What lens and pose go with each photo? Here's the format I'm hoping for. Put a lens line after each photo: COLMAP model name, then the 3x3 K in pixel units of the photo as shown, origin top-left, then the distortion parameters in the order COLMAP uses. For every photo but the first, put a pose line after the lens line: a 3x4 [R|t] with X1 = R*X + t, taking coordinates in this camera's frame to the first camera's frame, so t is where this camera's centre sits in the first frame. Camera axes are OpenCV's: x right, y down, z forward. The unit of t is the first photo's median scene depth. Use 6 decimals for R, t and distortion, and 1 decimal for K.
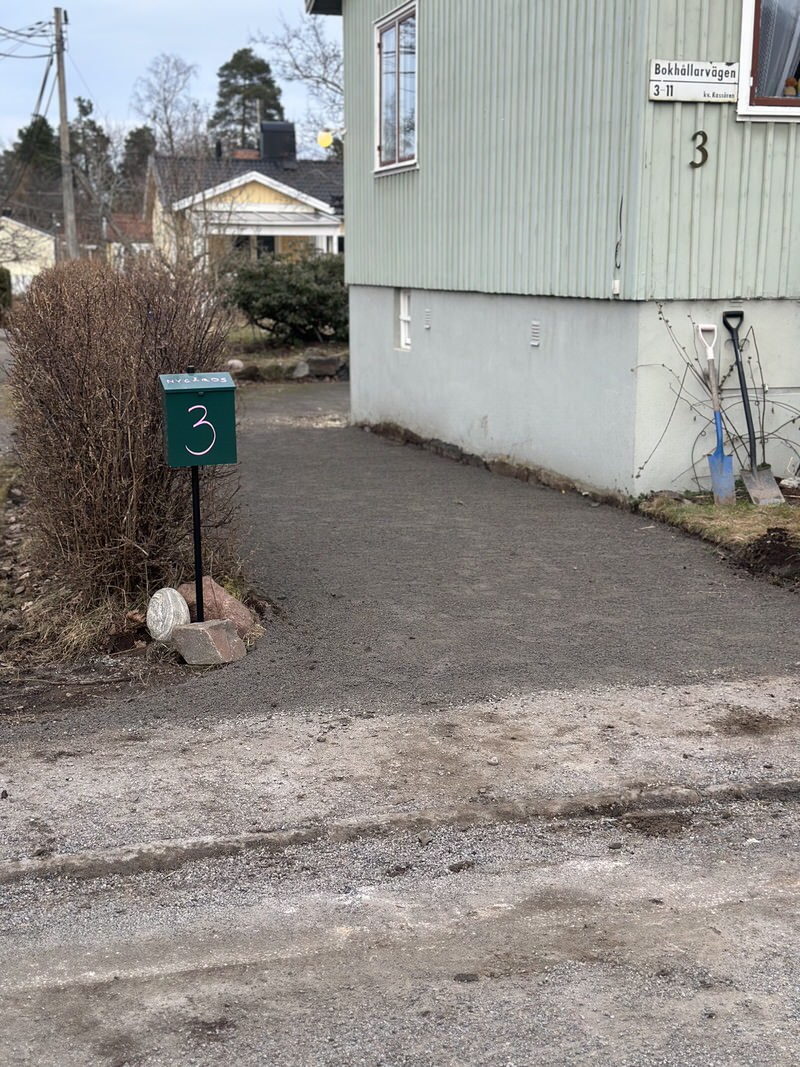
lens RADIAL K [[1632.1, 0, 407.5], [0, 1632.1, 543.4], [0, 0, 1]] dist [0.065831, 0.000000]
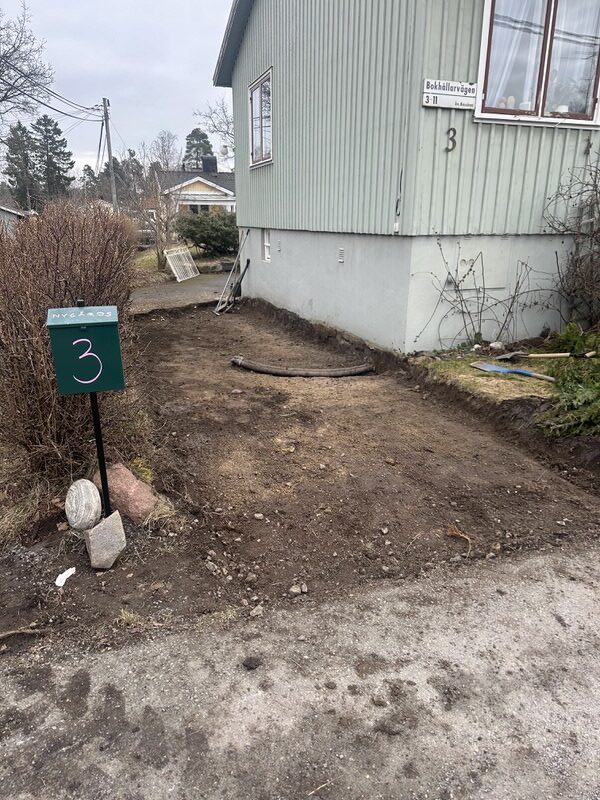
lens RADIAL K [[590.3, 0, 298.0], [0, 590.3, 399.4], [0, 0, 1]] dist [0.030450, -0.053924]
pose [[0.998556, -0.015445, 0.051454, -0.006166], [0.008897, 0.992099, 0.125140, -0.066936], [-0.052980, -0.124501, 0.990804, 0.435240]]
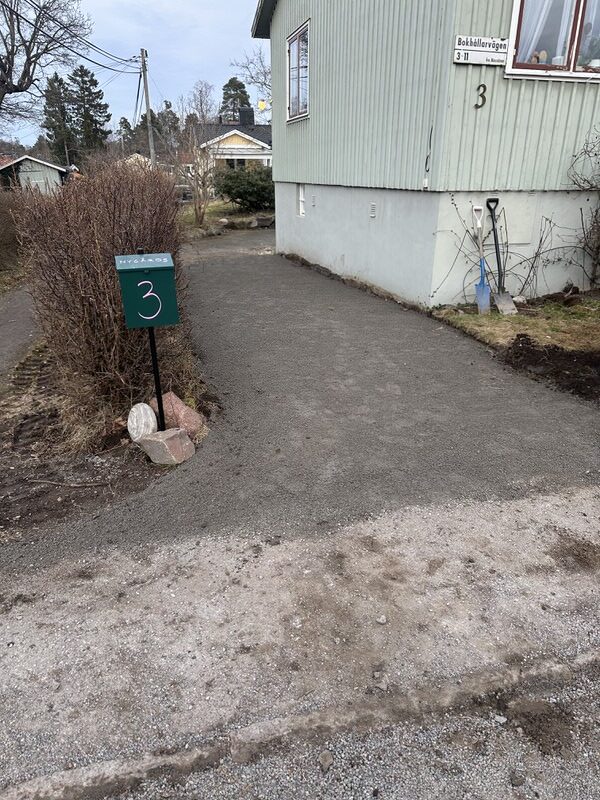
lens RADIAL K [[590.3, 0, 294.3], [0, 590.3, 413.2], [0, 0, 1]] dist [0.030450, -0.053924]
pose [[0.999925, 0.002519, -0.011950, -0.002770], [0.000086, 0.977005, 0.213216, -0.059483], [0.012212, -0.213201, 0.976932, 0.375383]]
